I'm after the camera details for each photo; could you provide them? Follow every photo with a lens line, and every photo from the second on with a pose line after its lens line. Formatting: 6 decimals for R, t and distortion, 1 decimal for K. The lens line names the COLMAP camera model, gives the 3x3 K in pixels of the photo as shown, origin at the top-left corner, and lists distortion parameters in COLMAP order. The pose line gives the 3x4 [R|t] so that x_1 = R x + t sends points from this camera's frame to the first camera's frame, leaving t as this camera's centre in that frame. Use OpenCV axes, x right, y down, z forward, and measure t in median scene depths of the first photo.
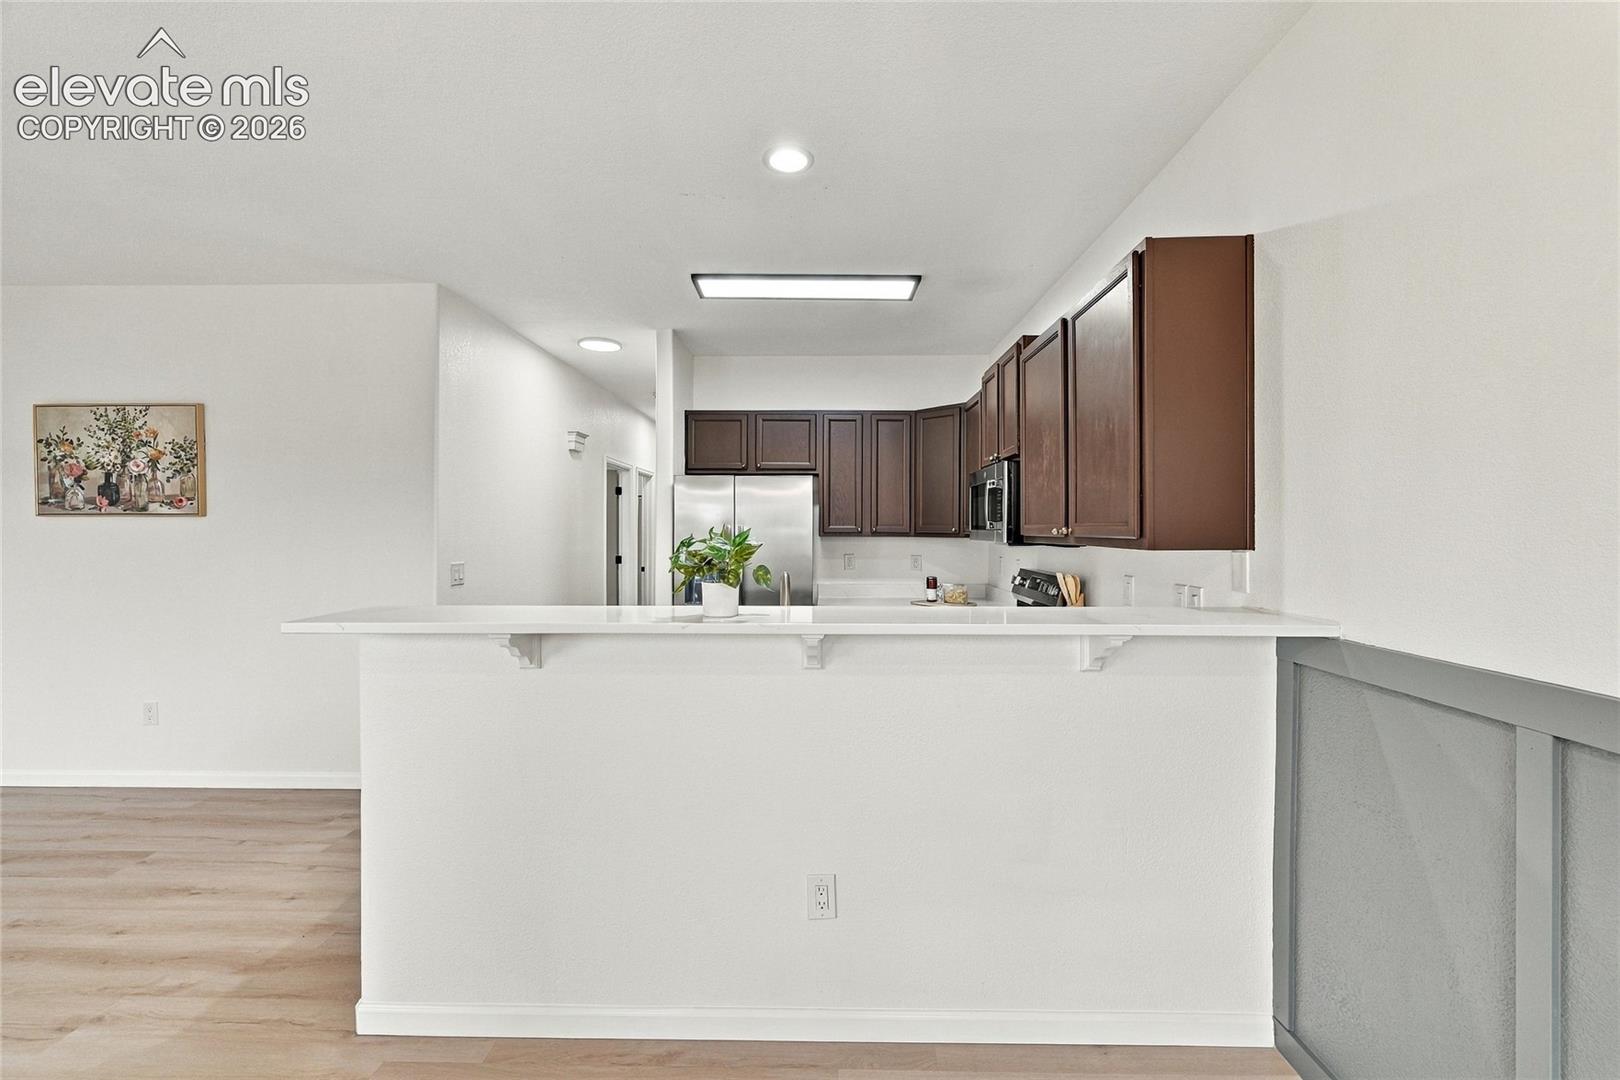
lens RADIAL K [[660.8, 0, 816.4], [0, 660.8, 527.0], [0, 0, 1]] dist [-0.000801, -0.000170]
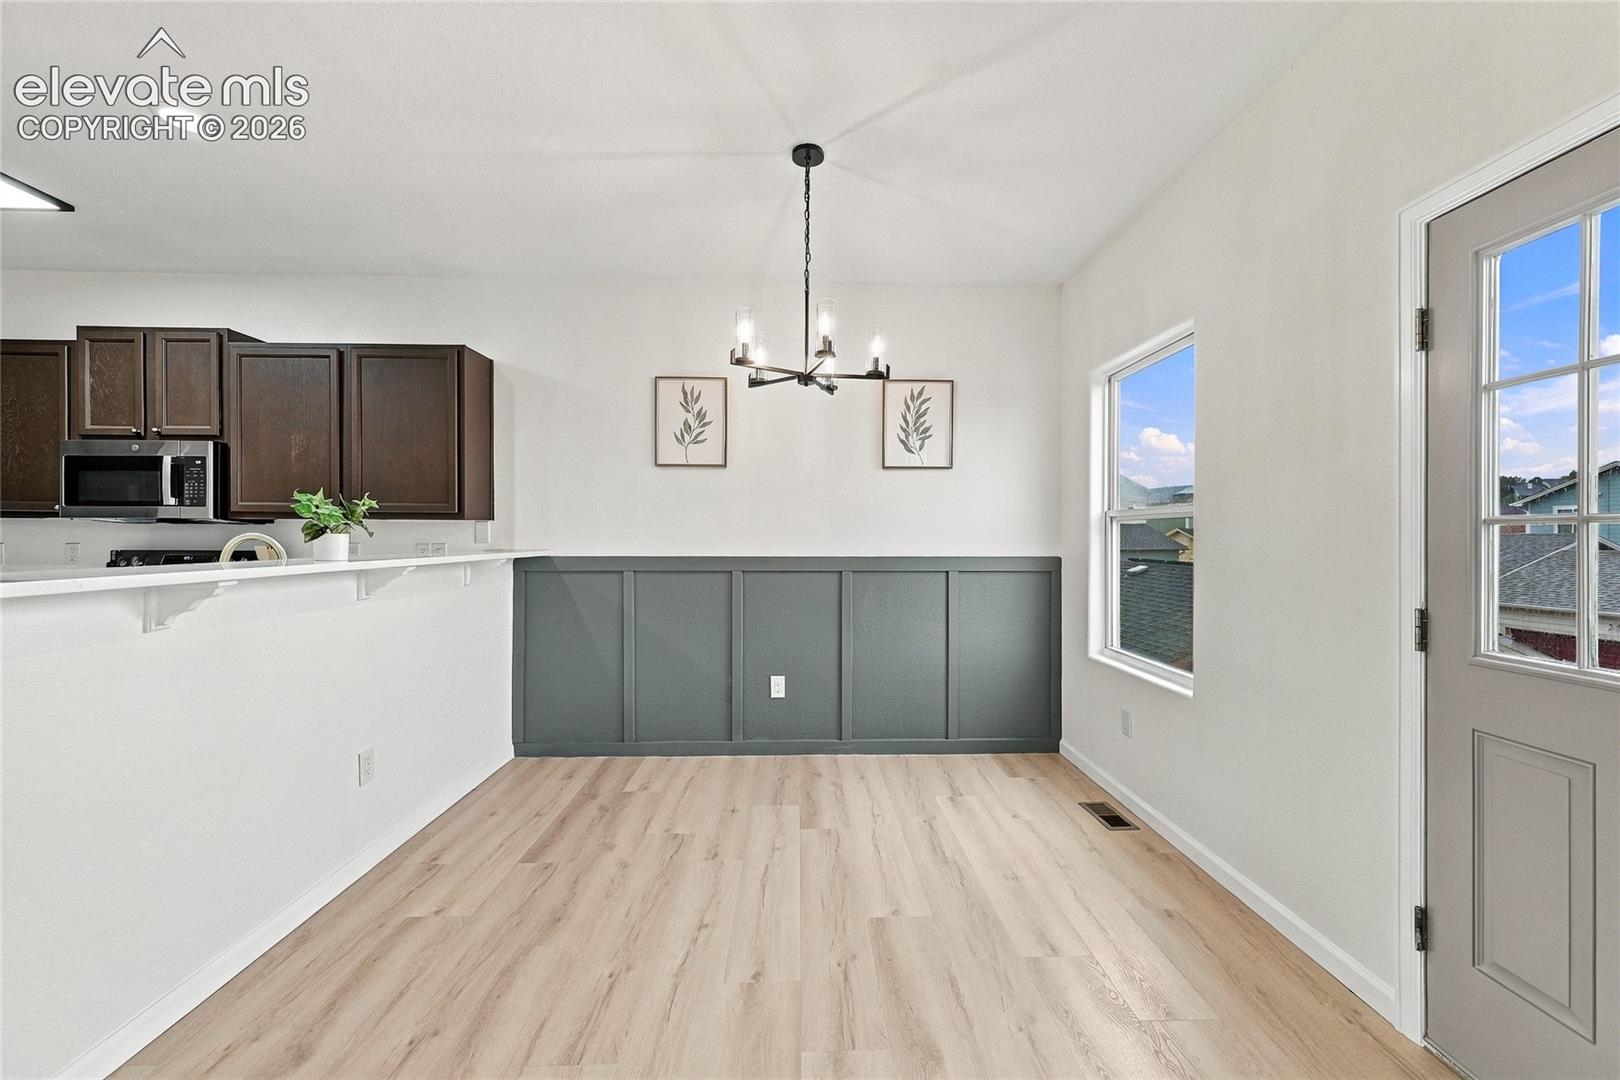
lens RADIAL K [[643.3, 0, 815.4], [0, 643.3, 539.5], [0, 0, 1]] dist [-0.000563, -0.001540]
pose [[-0.050533, -0.007184, 0.998697, -0.698749], [-0.005245, 0.999962, 0.006928, 0.040221], [-0.998709, -0.004888, -0.050569, 0.074286]]
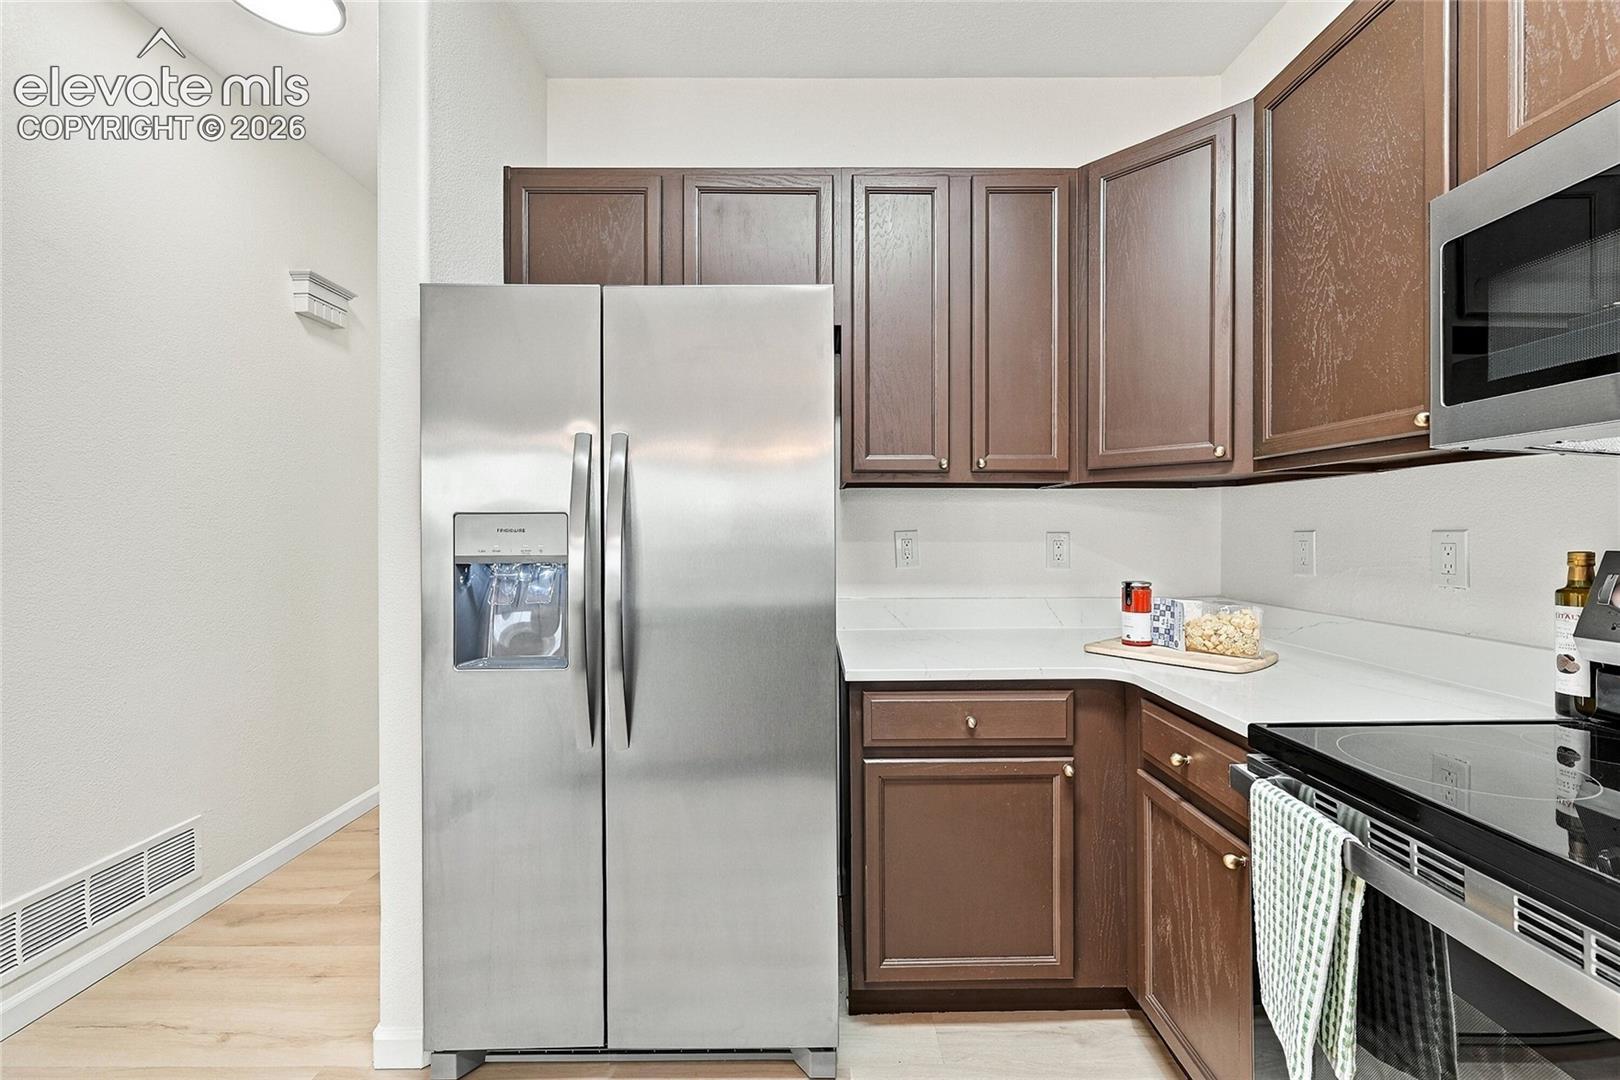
lens RADIAL K [[643.3, 0, 817.6], [0, 643.3, 533.4], [0, 0, 1]] dist [-0.000563, -0.001540]
pose [[0.999657, -0.005649, 0.025591, -0.028565], [0.005552, 0.999977, 0.003839, 0.057855], [-0.025612, -0.003696, 0.999665, 0.807885]]
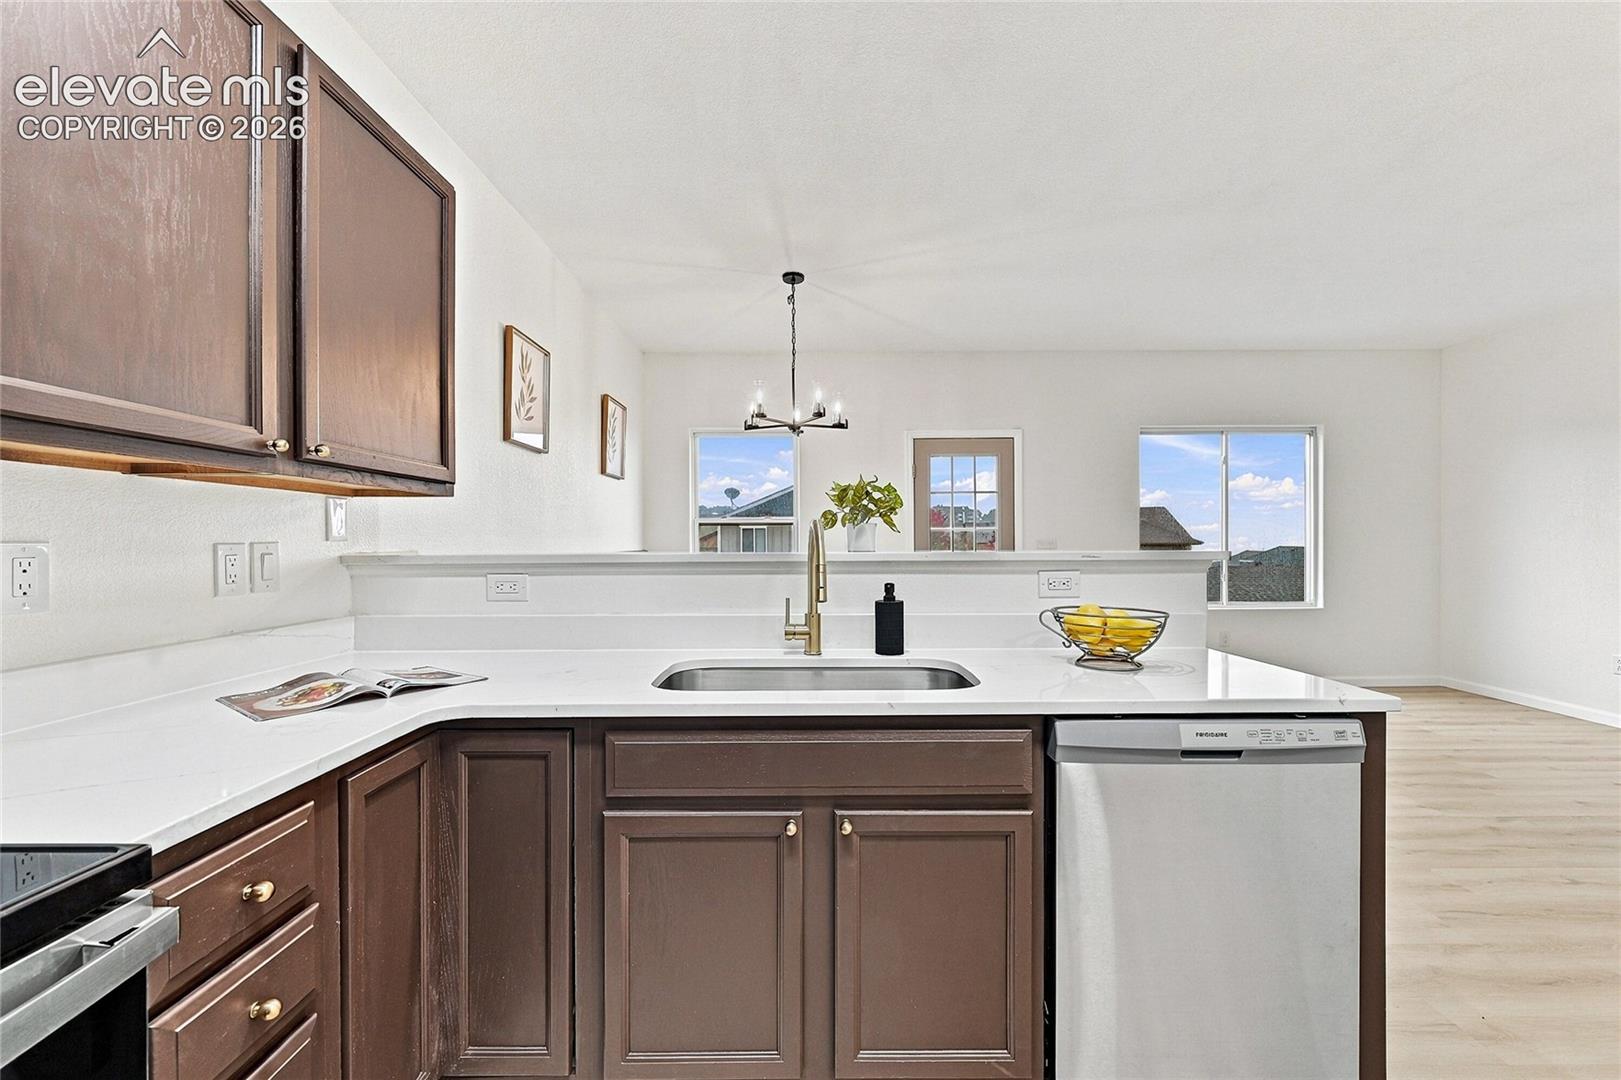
lens RADIAL K [[643.7, 0, 802.5], [0, 643.7, 549.2], [0, 0, 1]] dist [-0.000563, -0.001540]
pose [[-0.999605, 0.003258, -0.027917, 0.009517], [0.003094, 0.999978, 0.005889, 0.060838], [0.027935, 0.005800, -0.999593, 1.086194]]
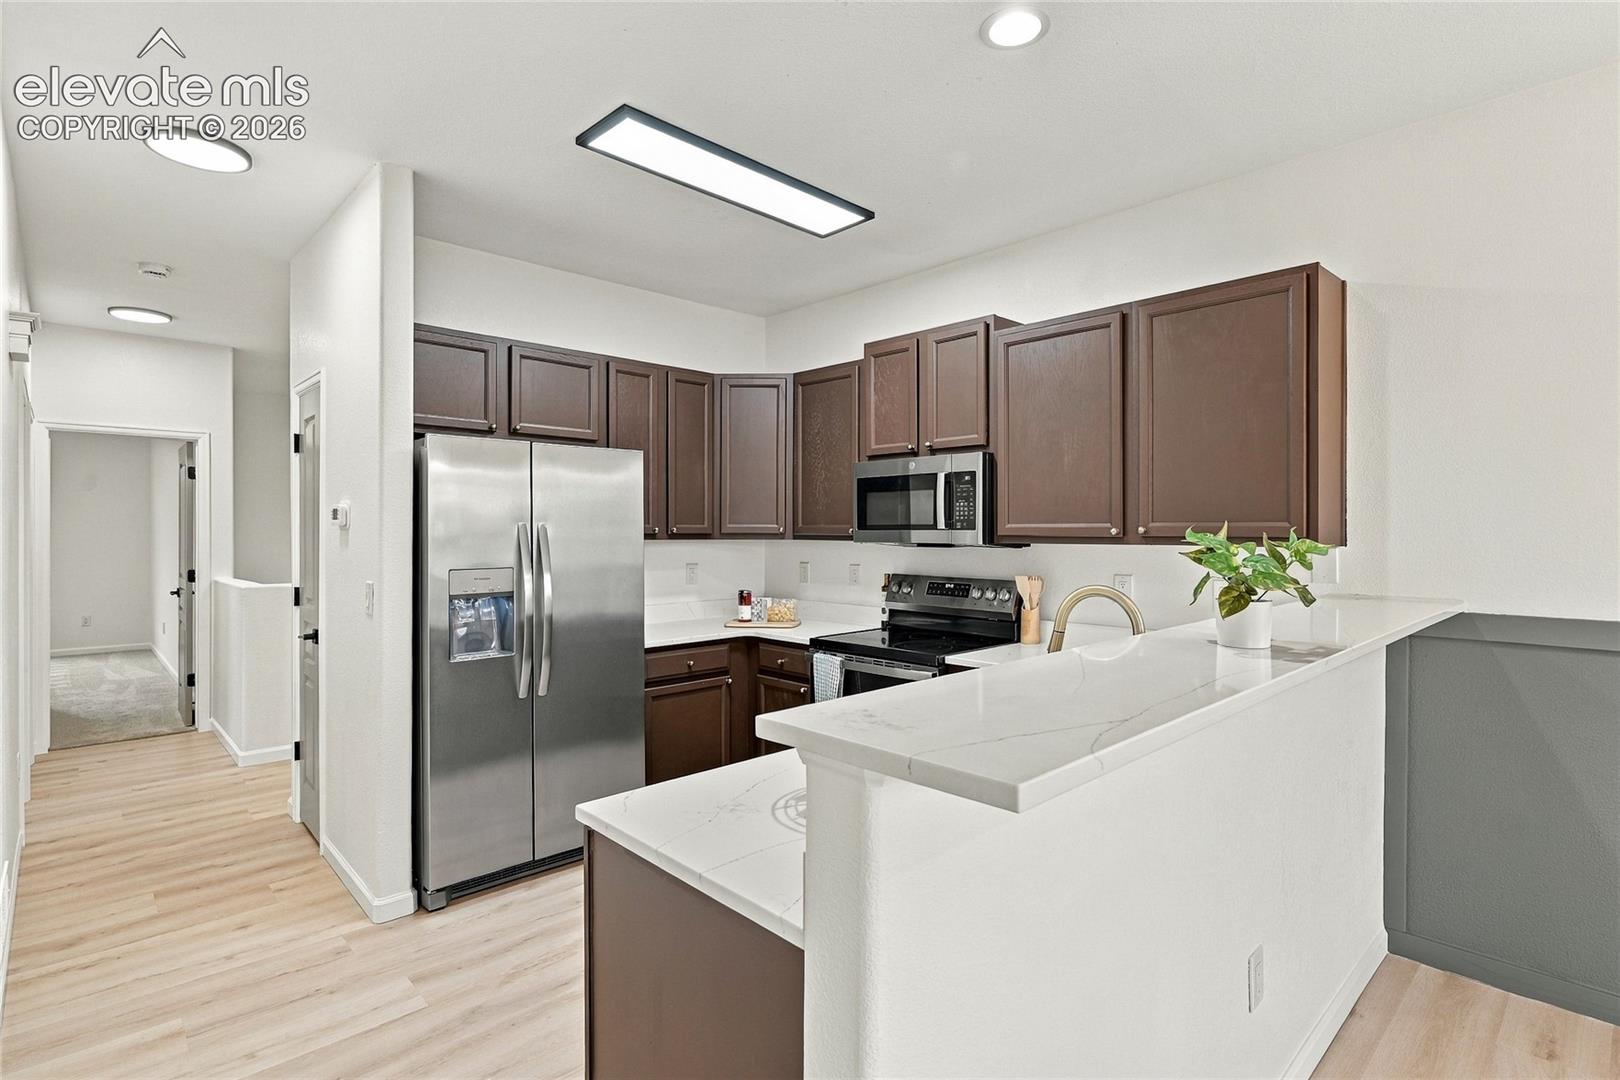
lens RADIAL K [[801.9, 0, 806.3], [0, 801.9, 535.6], [0, 0, 1]] dist [0.019465, -0.000259]
pose [[0.717288, -0.006377, 0.696748, -0.562366], [-0.000275, 0.999955, 0.009435, 0.002130], [-0.696777, -0.006959, 0.717254, 0.342096]]
